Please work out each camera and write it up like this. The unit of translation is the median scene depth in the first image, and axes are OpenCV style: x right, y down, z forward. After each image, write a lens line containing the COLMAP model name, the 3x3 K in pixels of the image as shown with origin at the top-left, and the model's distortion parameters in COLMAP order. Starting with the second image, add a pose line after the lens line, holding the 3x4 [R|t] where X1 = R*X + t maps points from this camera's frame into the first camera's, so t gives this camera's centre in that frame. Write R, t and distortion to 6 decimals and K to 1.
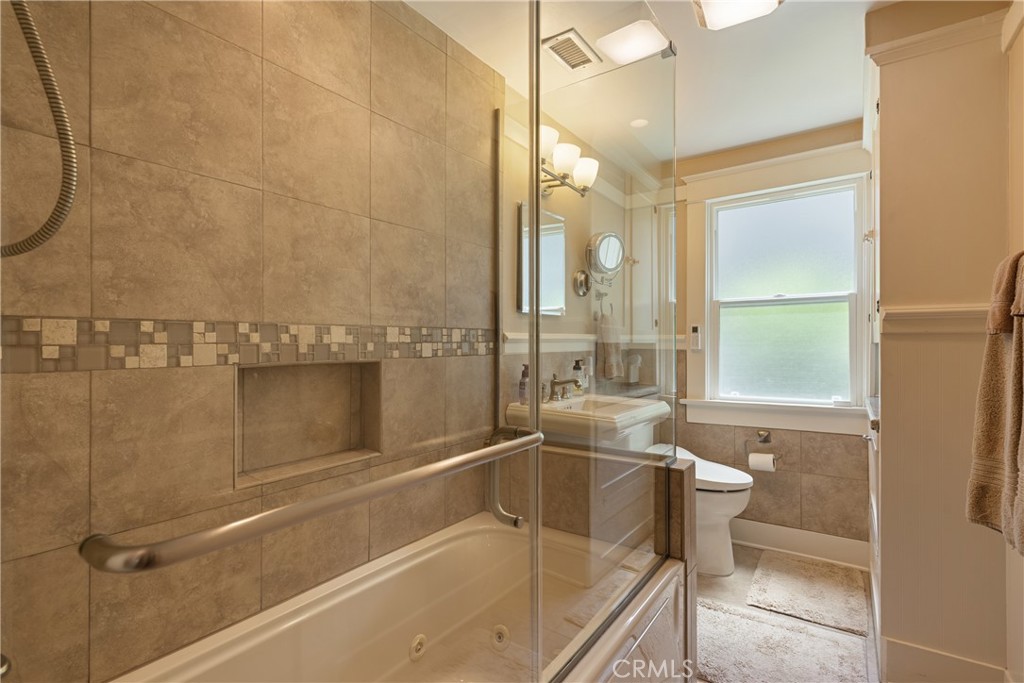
lens RADIAL K [[468.9, 0, 507.4], [0, 468.9, 339.1], [0, 0, 1]] dist [-0.004608, 0.001372]
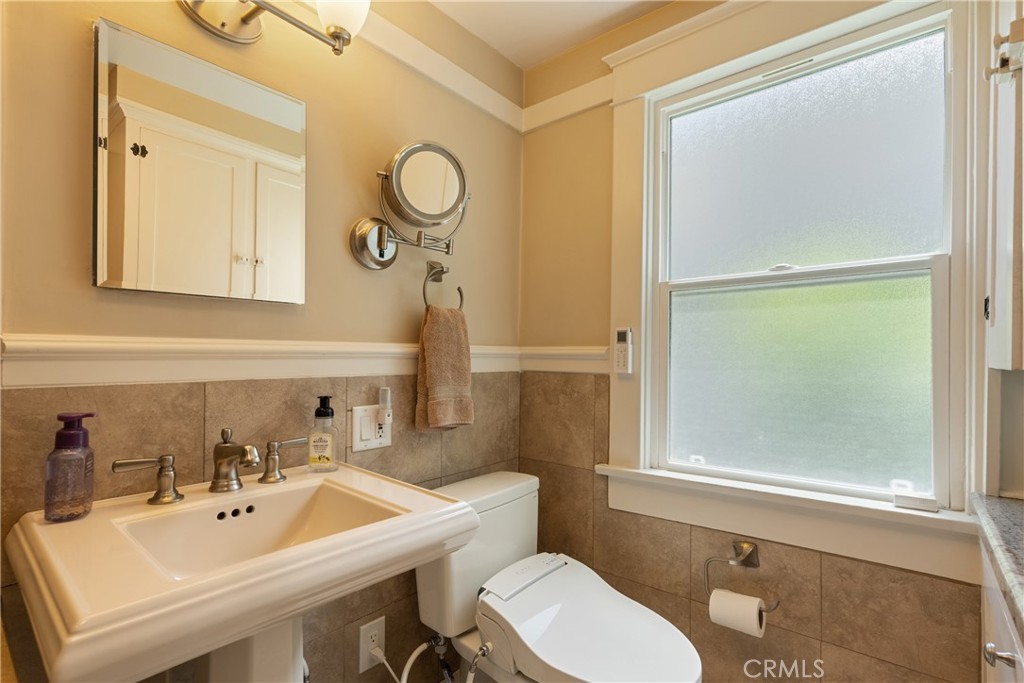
lens RADIAL K [[468.9, 0, 518.6], [0, 468.9, 351.7], [0, 0, 1]] dist [-0.004608, 0.001372]
pose [[0.996822, 0.007361, -0.079321, 0.349327], [-0.007691, 0.999963, -0.003855, -0.000573], [0.079290, 0.004453, 0.996842, 0.491885]]
